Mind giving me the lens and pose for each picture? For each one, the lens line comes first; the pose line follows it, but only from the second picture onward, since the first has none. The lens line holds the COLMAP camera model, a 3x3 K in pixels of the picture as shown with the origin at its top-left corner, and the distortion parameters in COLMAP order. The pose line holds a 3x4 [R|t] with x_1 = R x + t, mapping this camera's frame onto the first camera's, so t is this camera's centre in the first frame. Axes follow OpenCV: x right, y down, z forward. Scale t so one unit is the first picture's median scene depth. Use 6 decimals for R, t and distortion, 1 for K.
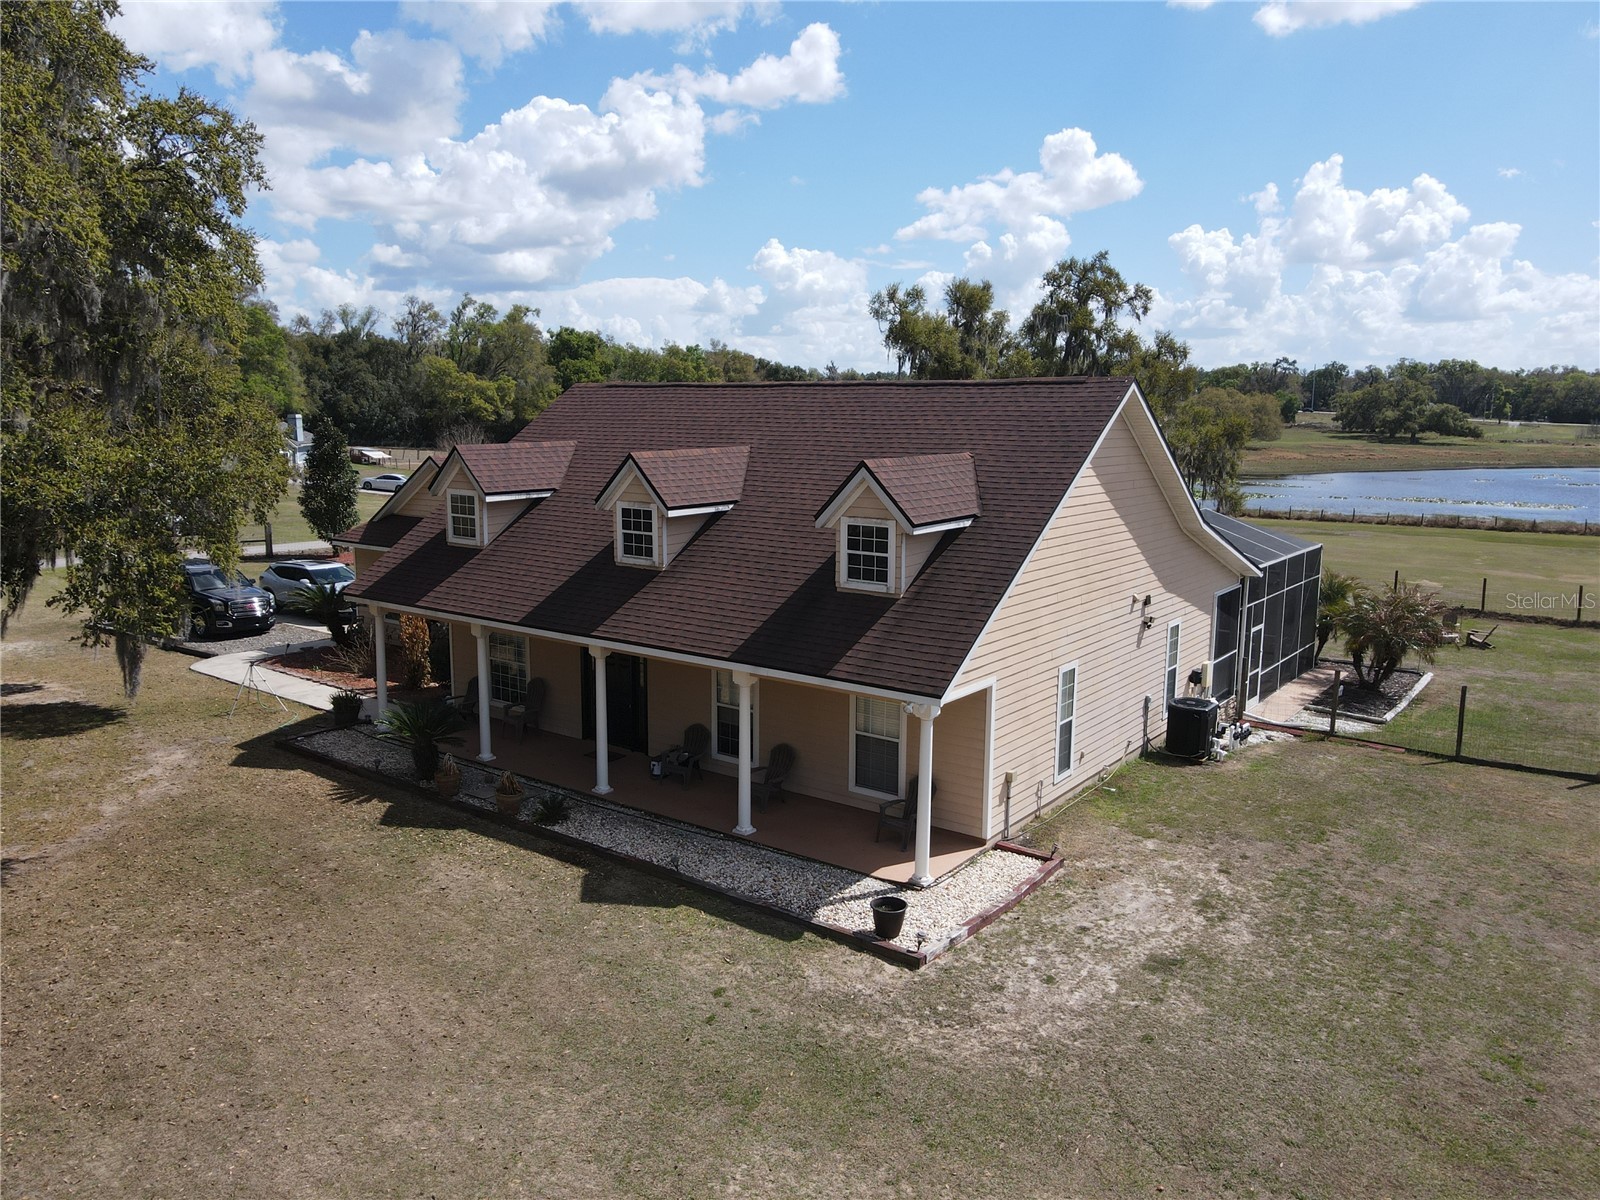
lens RADIAL K [[1168.7, 0, 781.3], [0, 1168.7, 530.6], [0, 0, 1]] dist [0.001959, 0.015235]
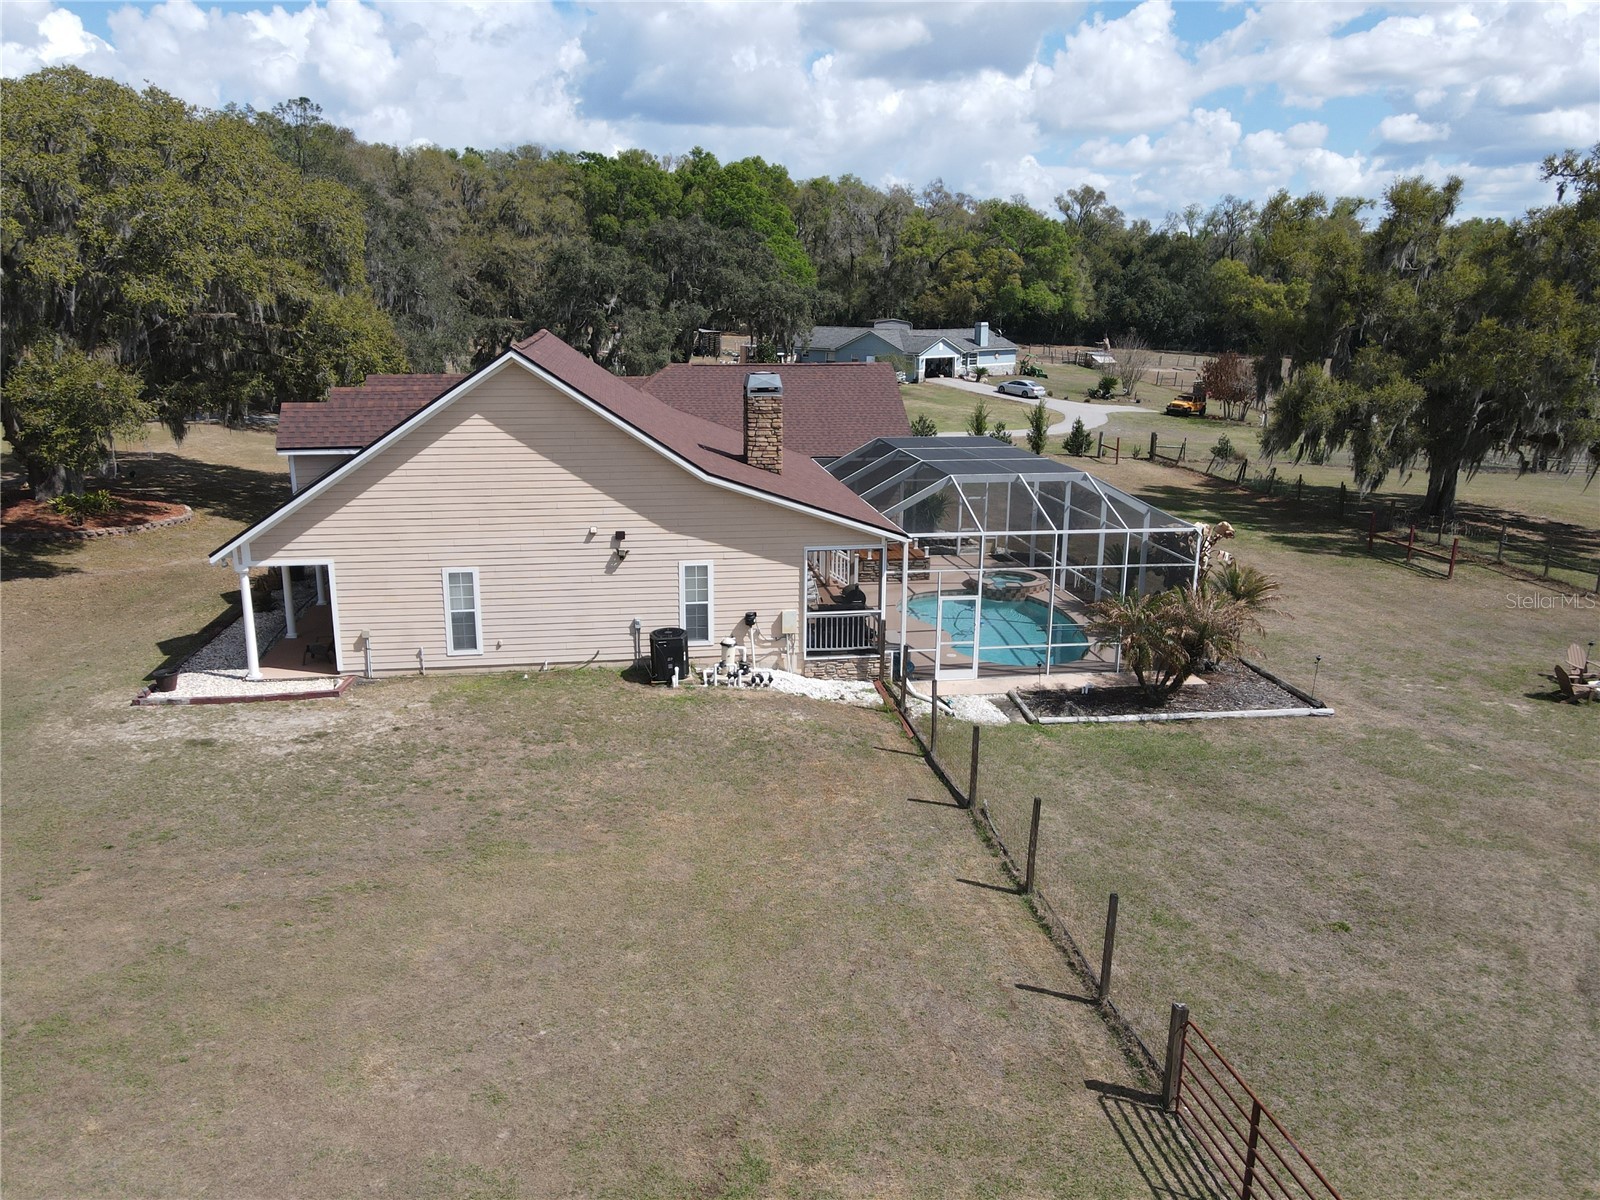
lens RADIAL K [[1168.7, 0, 799.7], [0, 1168.7, 598.9], [0, 0, 1]] dist [0.001959, 0.015235]
pose [[0.719401, 0.171816, -0.673010, 1.222363], [-0.074429, 0.982413, 0.171245, -0.088753], [0.690596, -0.073102, 0.719537, 0.289702]]
